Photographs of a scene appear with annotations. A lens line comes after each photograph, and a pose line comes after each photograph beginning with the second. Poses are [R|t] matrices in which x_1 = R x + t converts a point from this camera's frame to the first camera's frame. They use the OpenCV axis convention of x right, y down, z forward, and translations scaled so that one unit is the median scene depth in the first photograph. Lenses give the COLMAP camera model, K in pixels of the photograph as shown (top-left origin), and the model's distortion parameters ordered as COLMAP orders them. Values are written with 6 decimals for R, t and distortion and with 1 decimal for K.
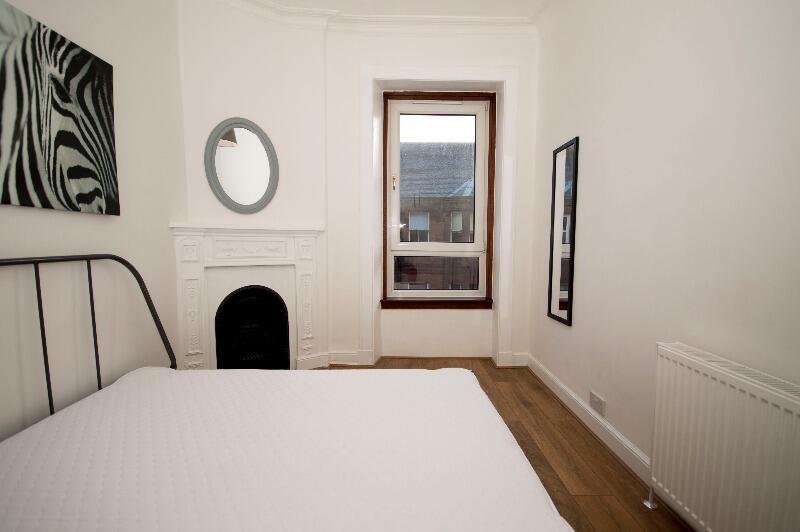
lens RADIAL K [[355.1, 0, 399.8], [0, 355.1, 270.9], [0, 0, 1]] dist [-0.000622, 0.000176]
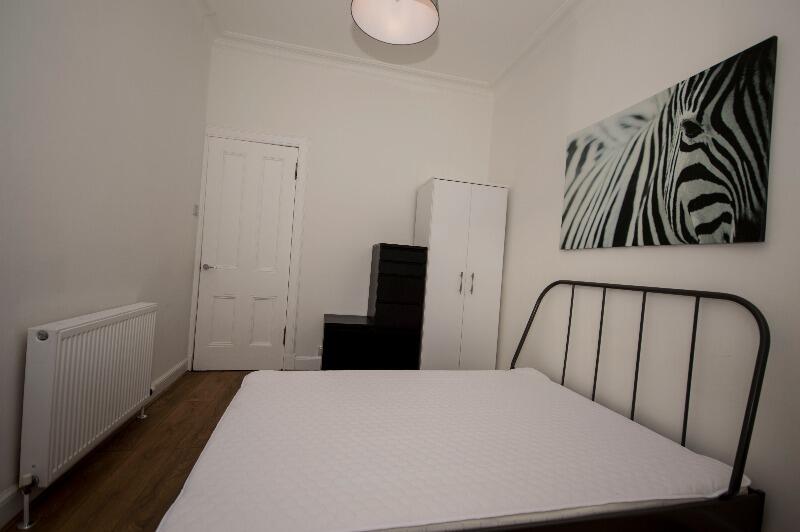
lens RADIAL K [[355.1, 0, 401.4], [0, 355.1, 266.6], [0, 0, 1]] dist [-0.000622, 0.000176]
pose [[-0.968640, -0.077205, -0.236169, 0.063024], [-0.098565, 0.991910, 0.079998, -0.110284], [0.228082, 0.100767, -0.968413, 1.792204]]
